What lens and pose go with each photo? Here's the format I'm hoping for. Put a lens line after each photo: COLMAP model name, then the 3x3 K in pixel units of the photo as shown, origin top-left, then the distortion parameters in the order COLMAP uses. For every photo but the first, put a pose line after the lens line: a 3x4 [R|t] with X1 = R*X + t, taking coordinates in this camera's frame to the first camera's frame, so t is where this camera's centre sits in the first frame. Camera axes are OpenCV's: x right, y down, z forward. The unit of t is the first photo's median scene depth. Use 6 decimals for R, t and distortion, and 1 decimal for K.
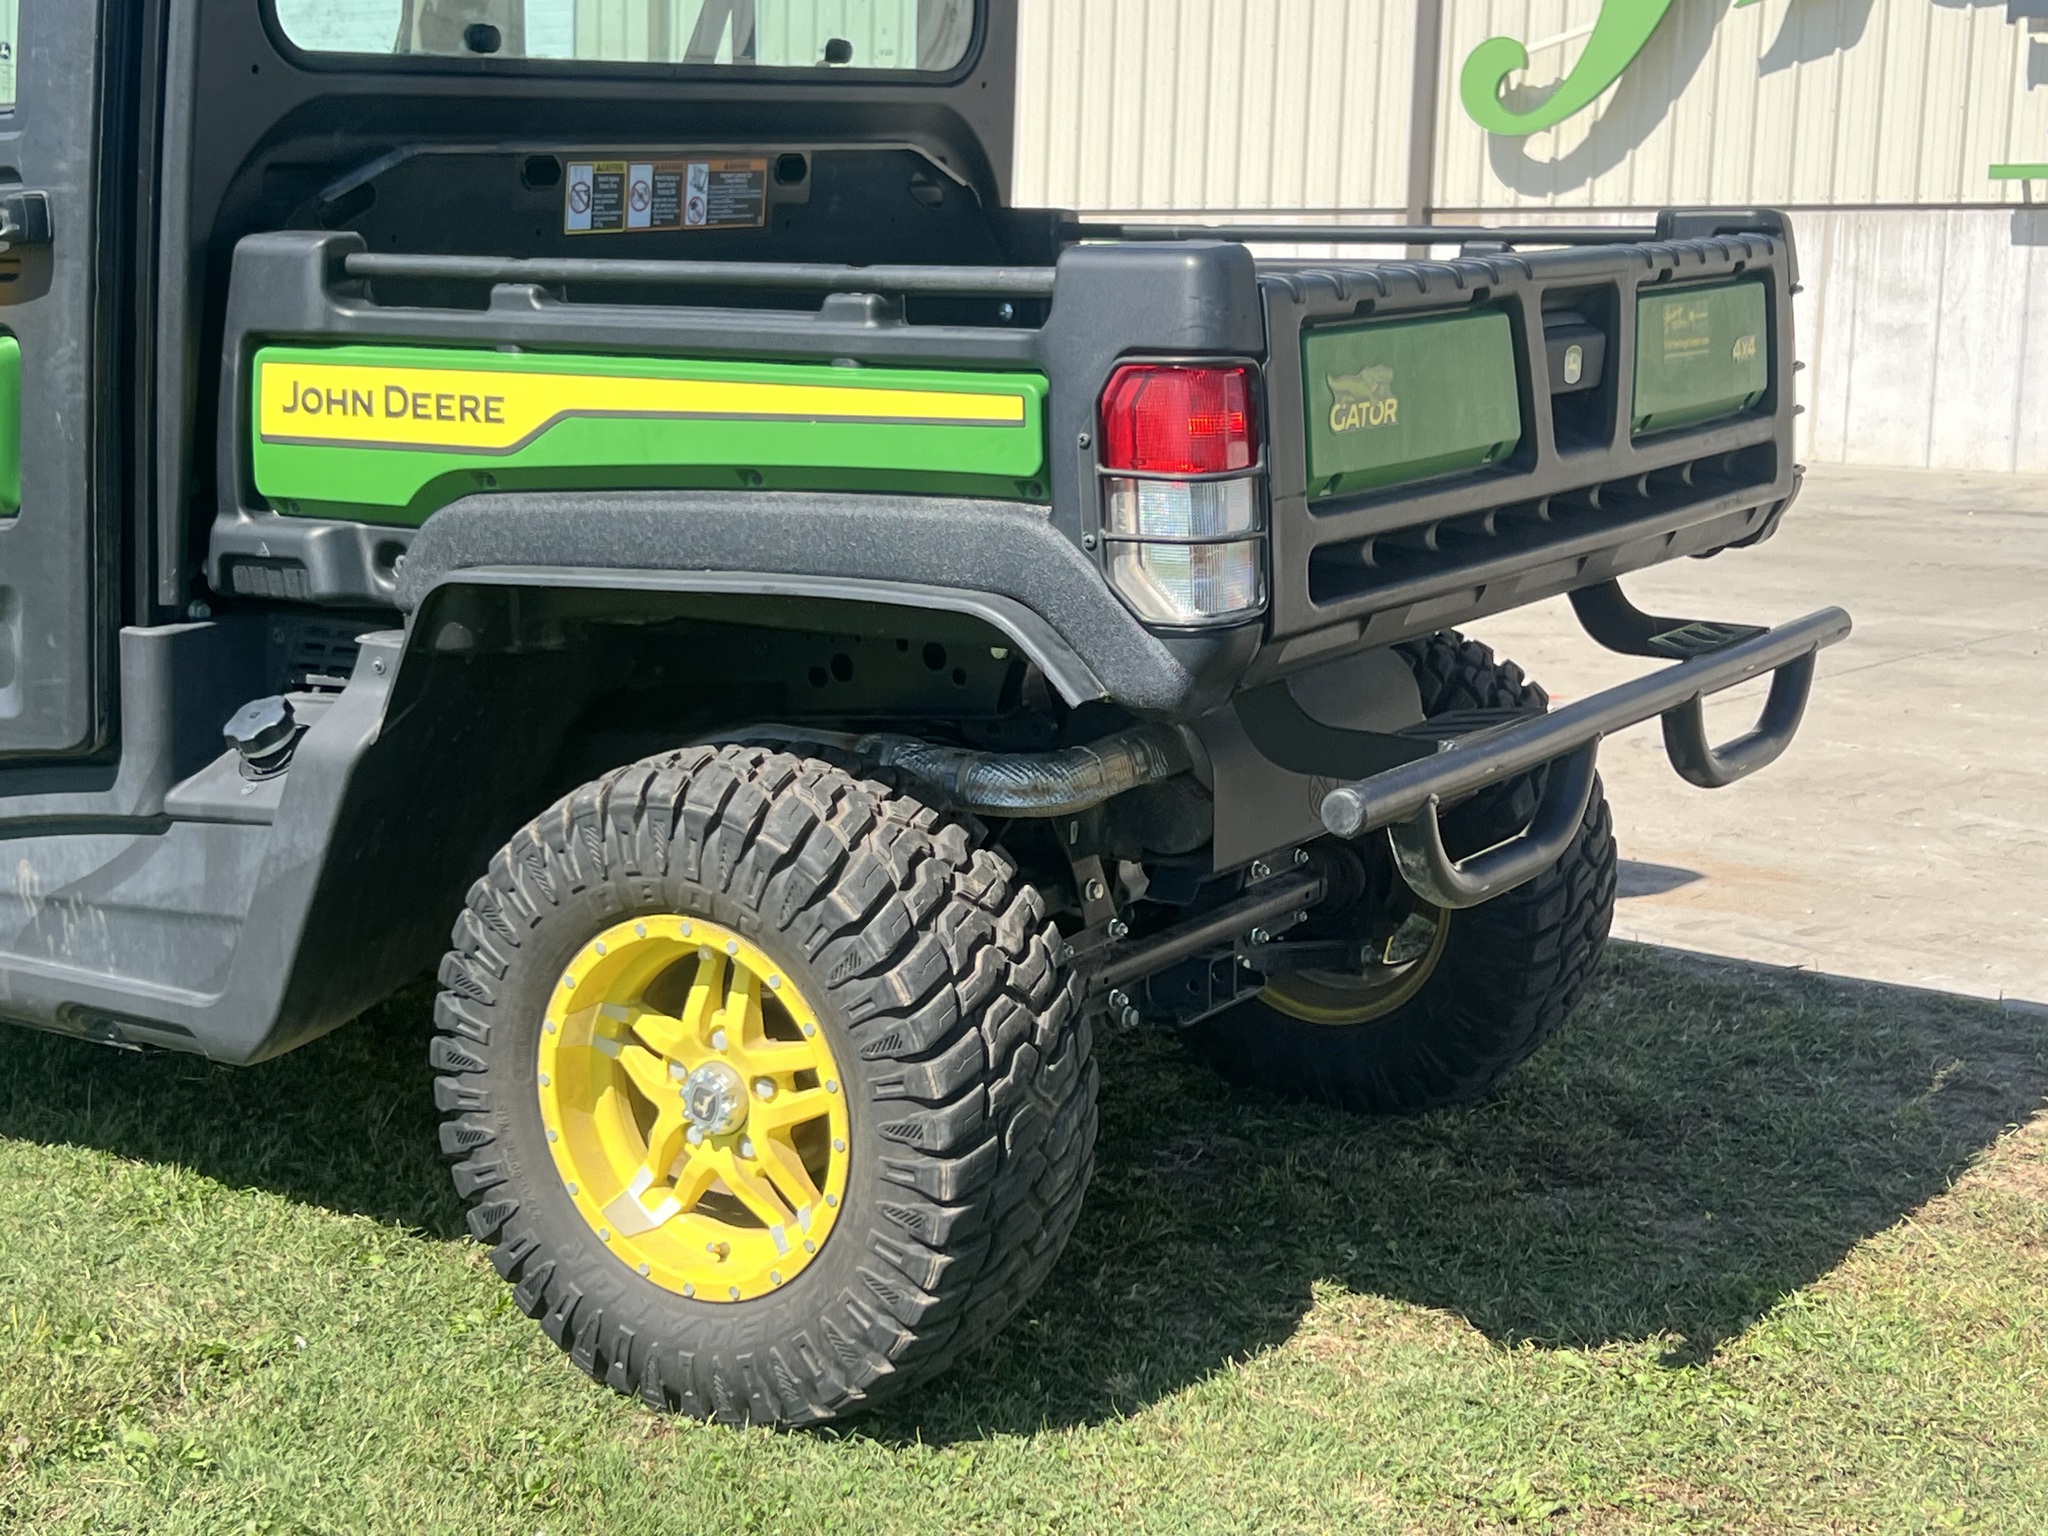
lens RADIAL K [[3015.7, 0, 1024.0], [0, 3015.7, 768.0], [0, 0, 1]] dist [0.232850, -0.862219]
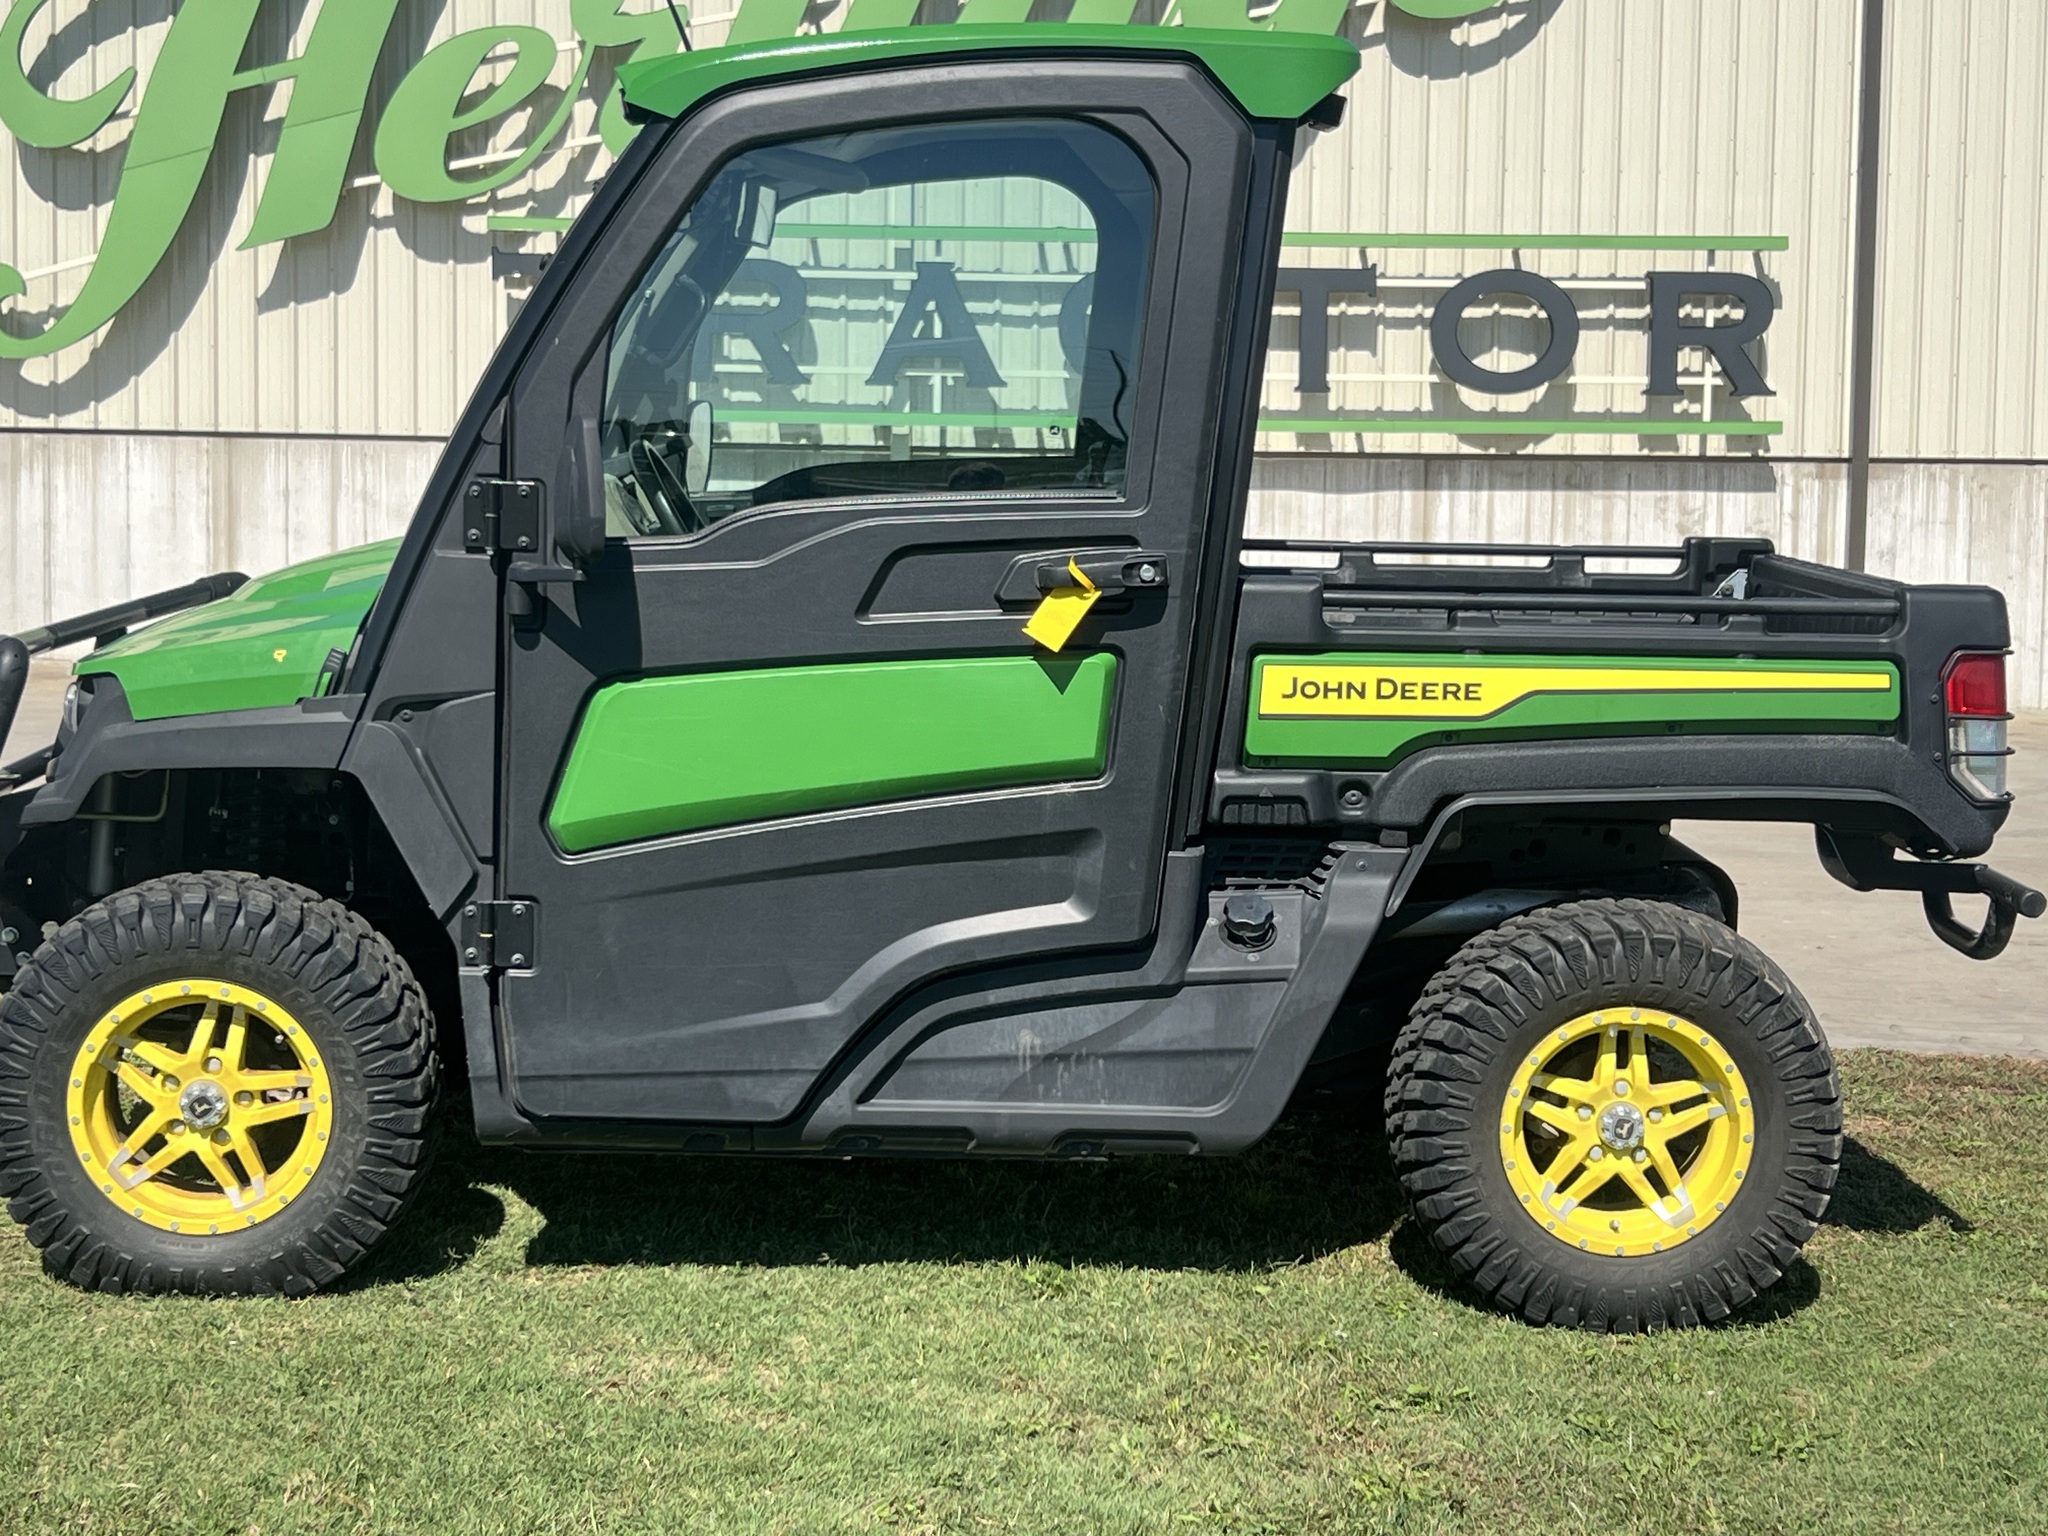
lens RADIAL K [[2940.9, 0, 1053.3], [0, 2940.9, 769.9], [0, 0, 1]] dist [0.234945, -0.953272]
pose [[0.833641, -0.047872, 0.550229, -1.101626], [0.082473, 0.995857, -0.038309, -0.036302], [-0.546115, 0.077315, 0.834135, -0.119616]]
